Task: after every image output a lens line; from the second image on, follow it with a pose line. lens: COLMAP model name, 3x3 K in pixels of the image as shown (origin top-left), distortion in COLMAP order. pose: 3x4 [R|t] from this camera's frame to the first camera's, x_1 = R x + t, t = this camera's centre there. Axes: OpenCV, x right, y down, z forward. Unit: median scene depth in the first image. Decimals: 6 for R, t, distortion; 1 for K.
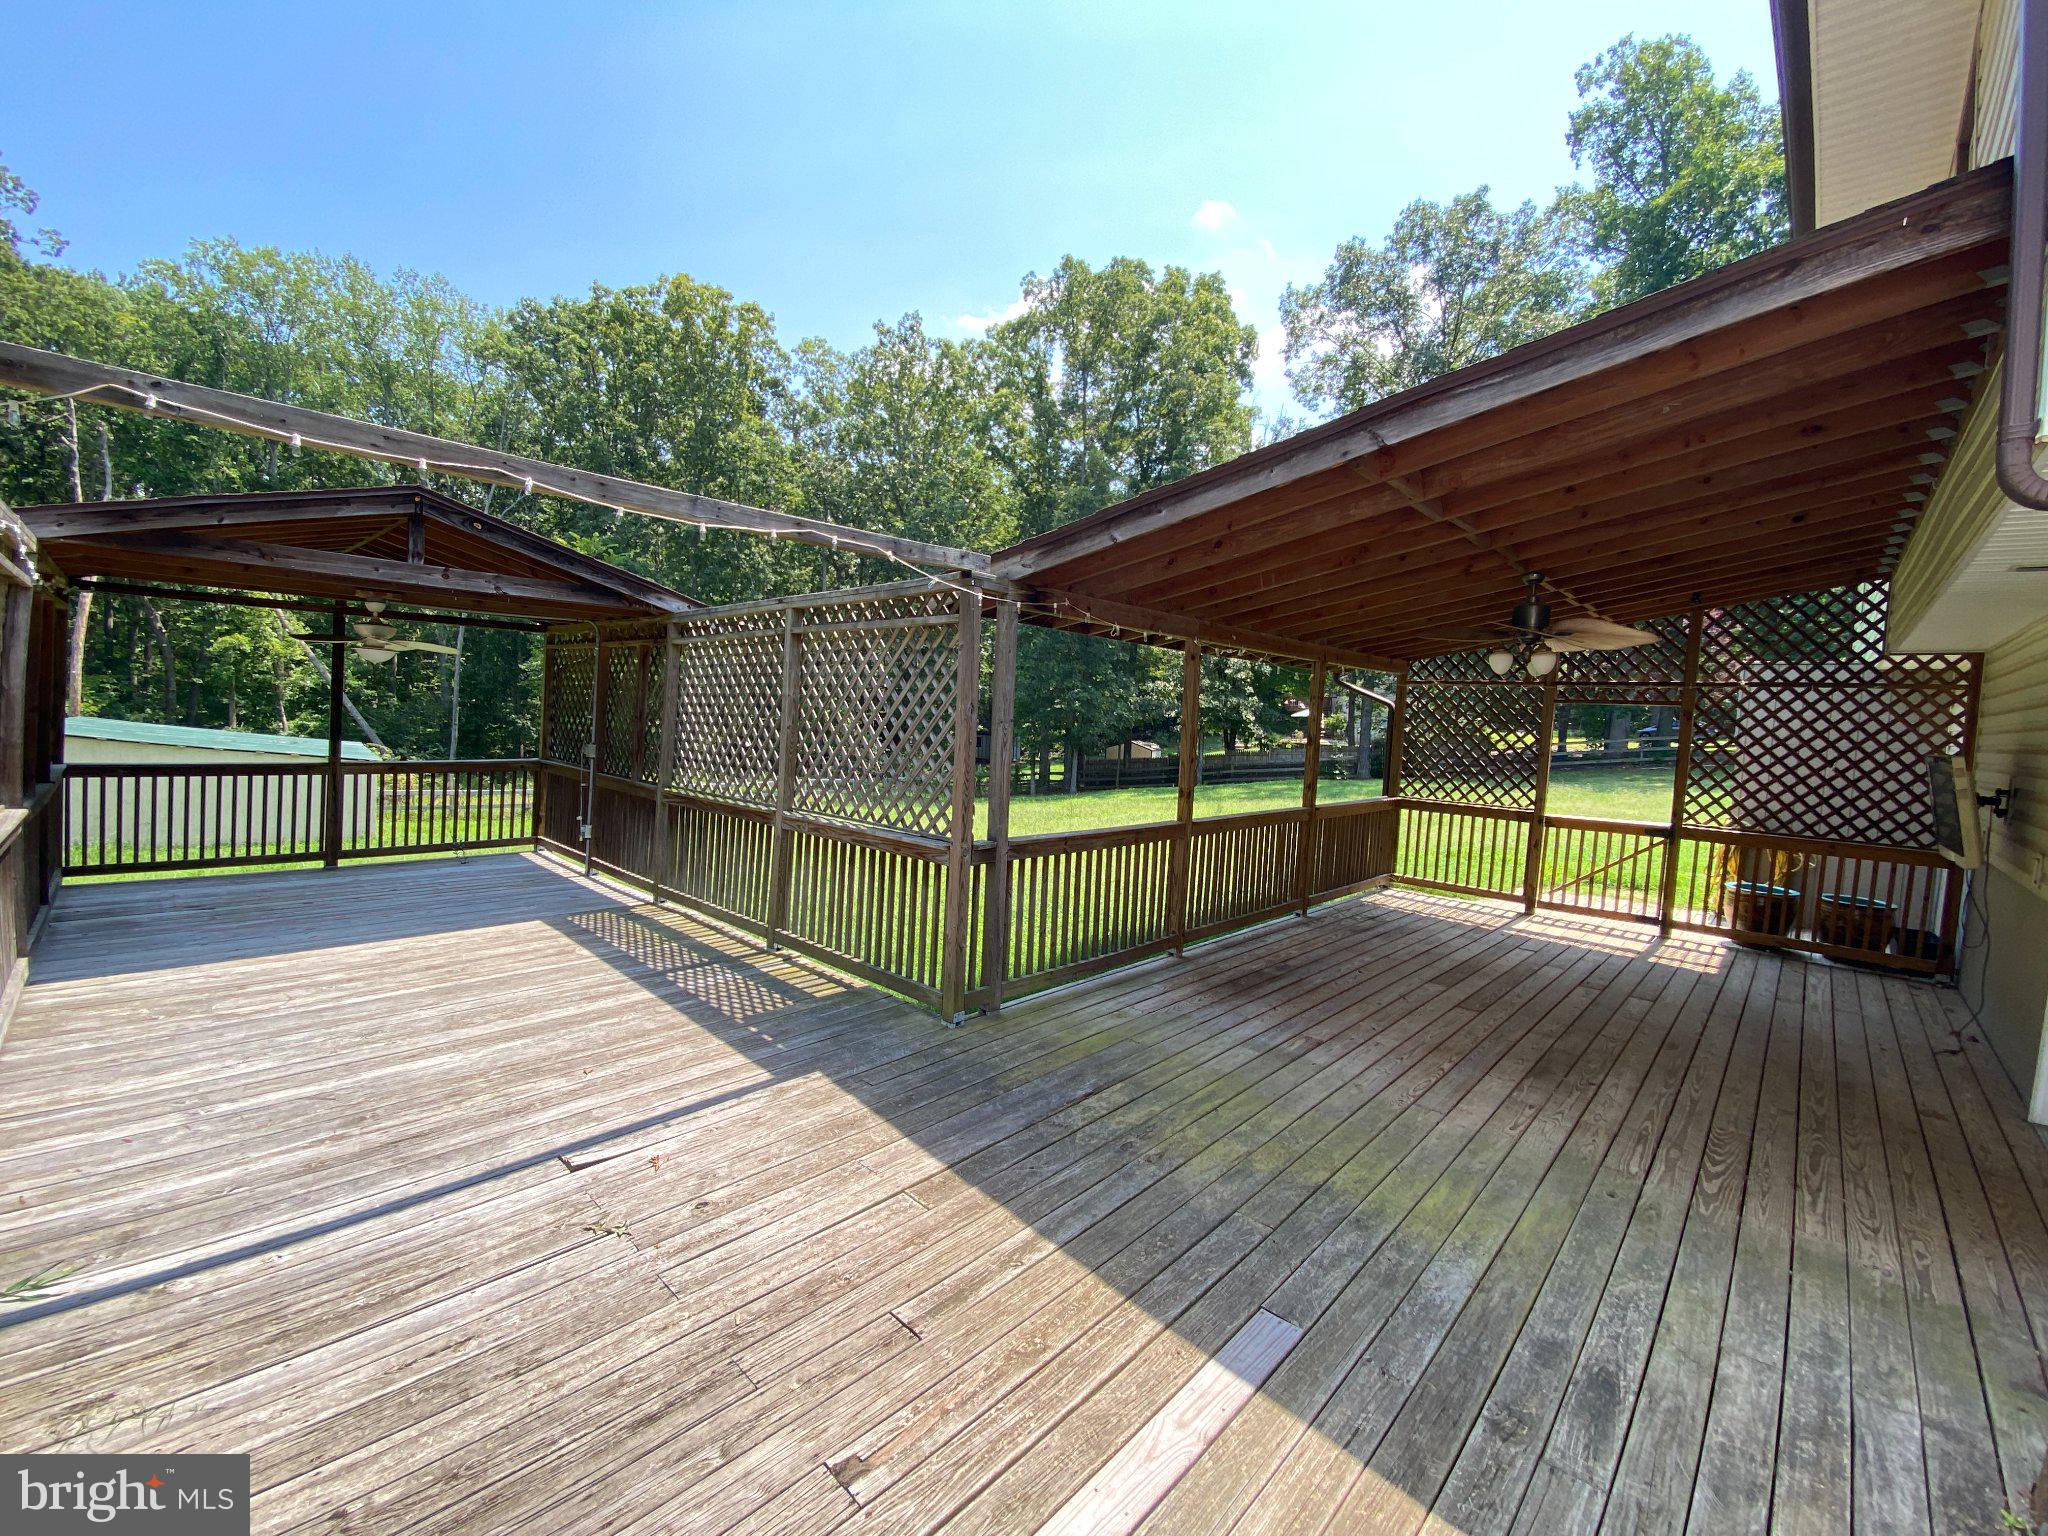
lens RADIAL K [[835.5, 0, 1026.4], [0, 835.5, 754.5], [0, 0, 1]] dist [0.002159, -0.000920]
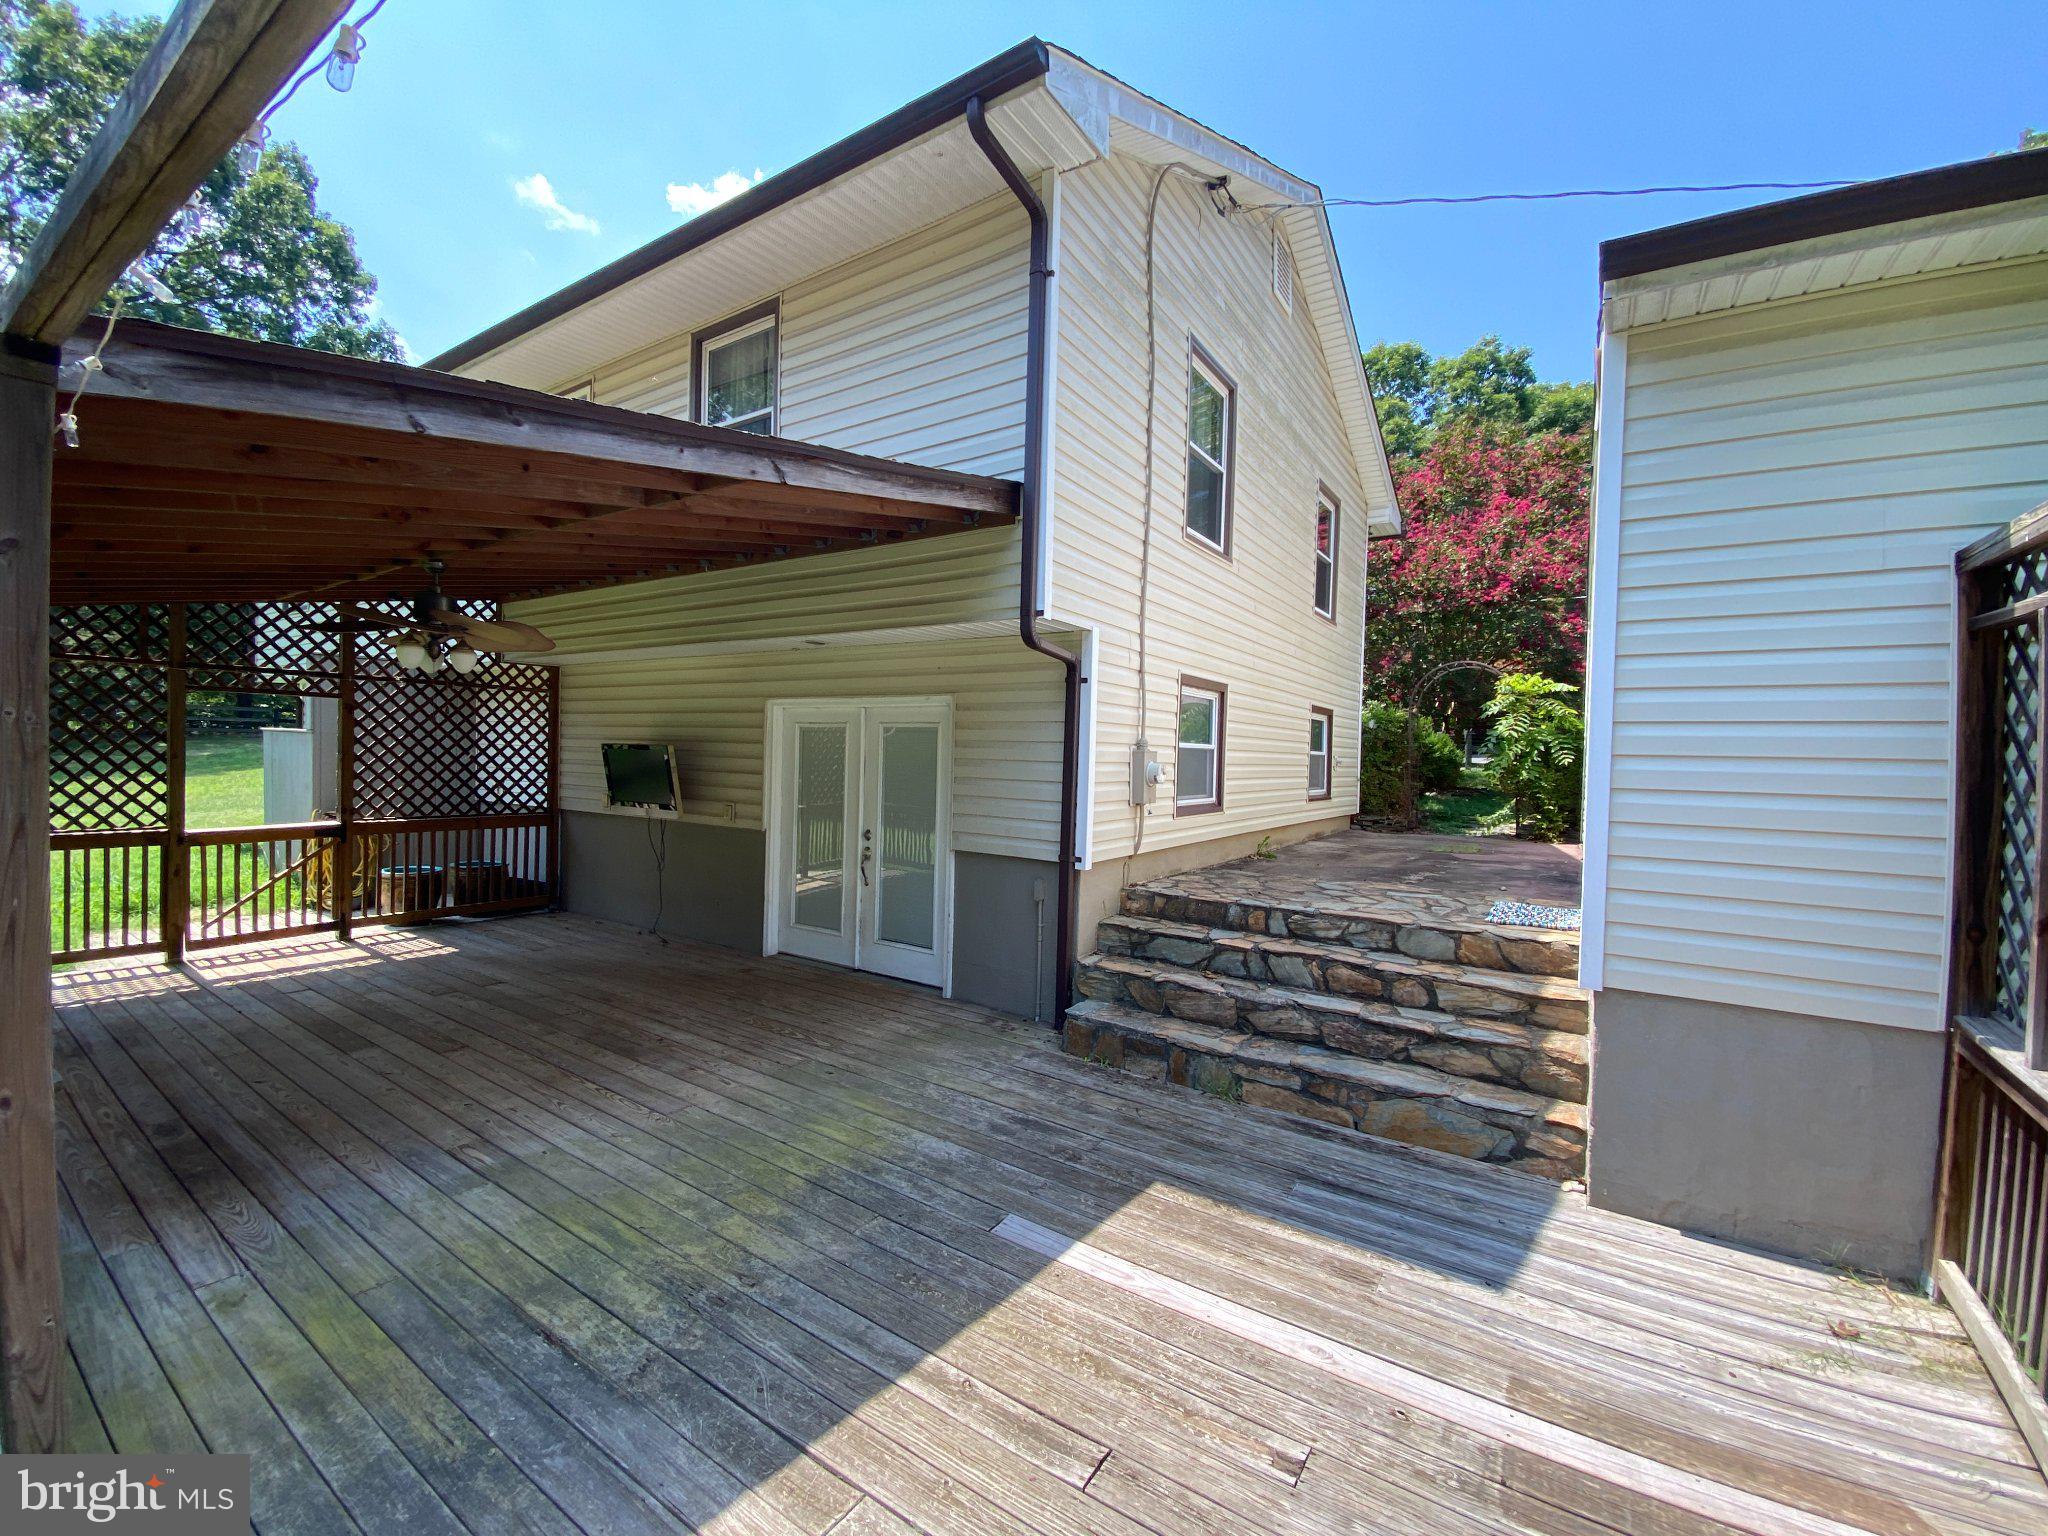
lens RADIAL K [[835.5, 0, 1024.7], [0, 835.5, 775.8], [0, 0, 1]] dist [0.002159, -0.000920]
pose [[-0.156882, -0.074943, 0.984770, -0.518777], [0.016452, 0.996780, 0.078478, -0.055534], [-0.987480, 0.028513, -0.155143, 0.662940]]
